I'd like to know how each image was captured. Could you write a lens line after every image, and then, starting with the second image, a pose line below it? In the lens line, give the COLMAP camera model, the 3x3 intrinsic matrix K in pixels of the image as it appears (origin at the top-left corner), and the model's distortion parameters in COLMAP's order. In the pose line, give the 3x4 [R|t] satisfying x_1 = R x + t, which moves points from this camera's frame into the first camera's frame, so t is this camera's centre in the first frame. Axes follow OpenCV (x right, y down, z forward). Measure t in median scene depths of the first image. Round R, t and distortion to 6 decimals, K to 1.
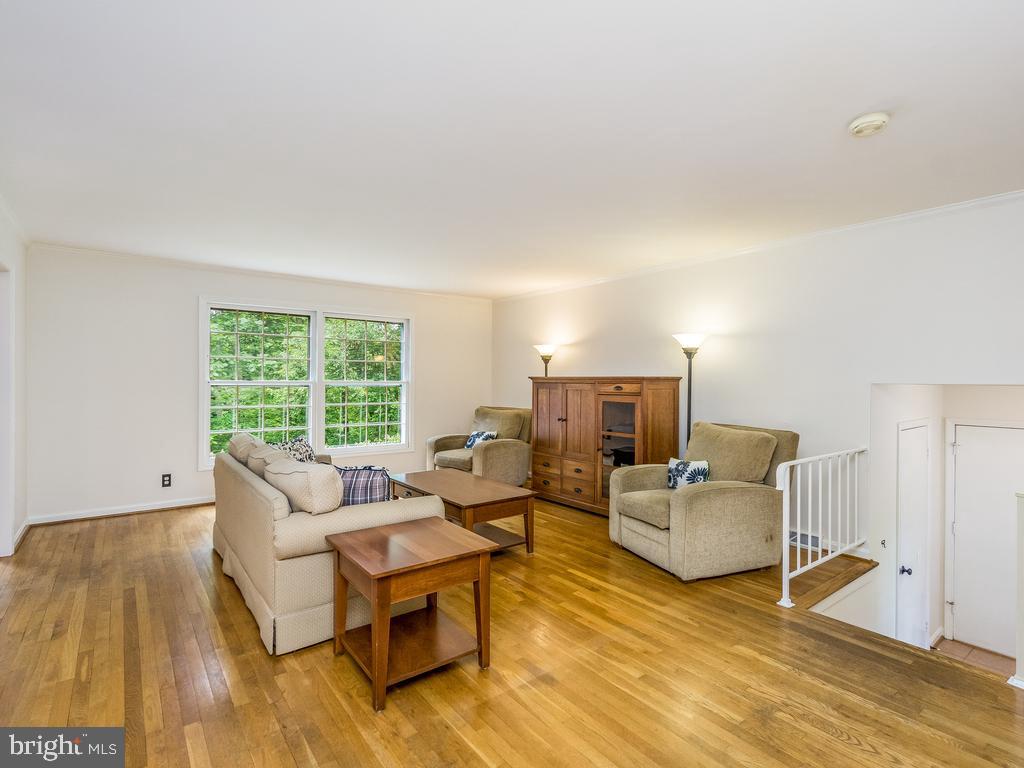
lens RADIAL K [[507.5, 0, 513.9], [0, 507.5, 378.0], [0, 0, 1]] dist [-0.009326, -0.000670]
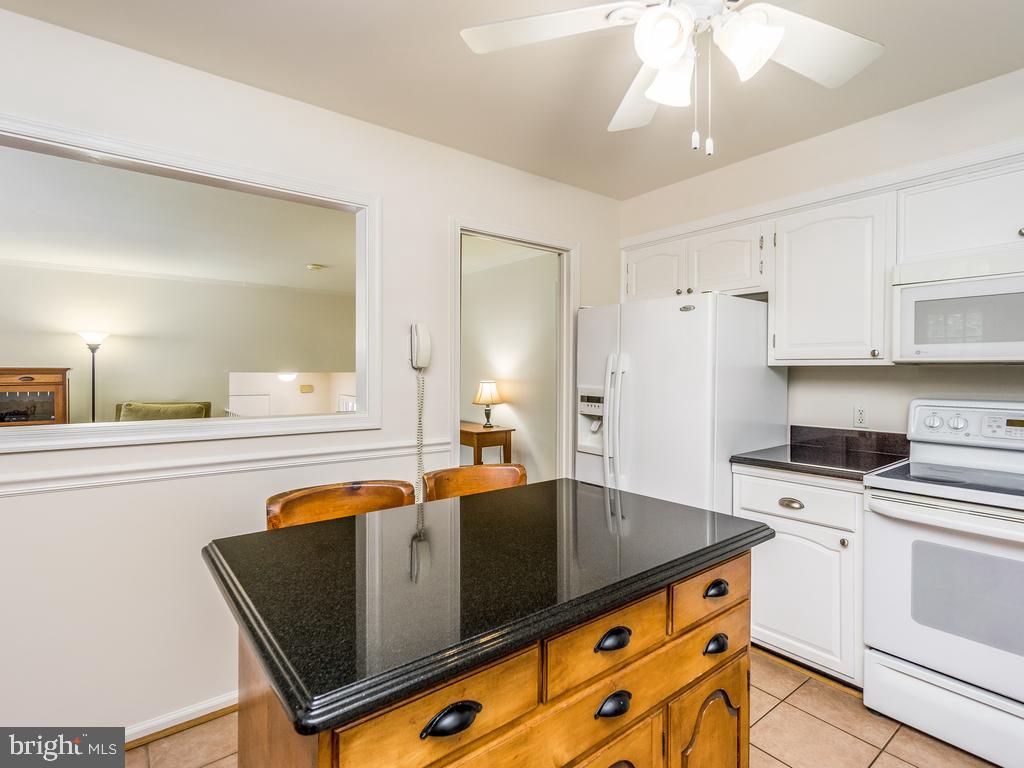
lens RADIAL K [[507.5, 0, 513.9], [0, 507.5, 378.0], [0, 0, 1]] dist [-0.009326, -0.000670]
pose [[-0.011779, -0.020185, 0.999727, -0.746771], [-0.008421, 0.999763, 0.020086, -0.009492], [-0.999895, -0.008182, -0.011946, 0.017679]]
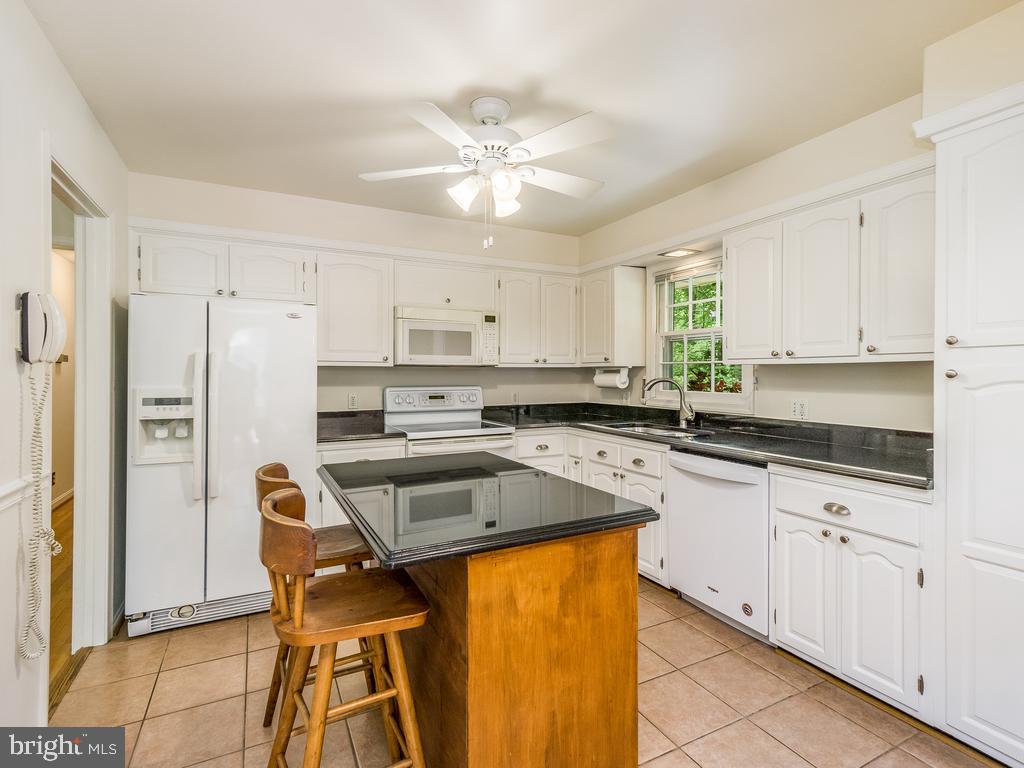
lens RADIAL K [[507.5, 0, 513.9], [0, 507.5, 378.0], [0, 0, 1]] dist [-0.009326, -0.000670]
pose [[-0.984976, -0.008610, 0.172477, -0.608903], [-0.007776, 0.999955, 0.005512, -0.003691], [-0.172516, 0.004088, -0.984998, 0.344226]]
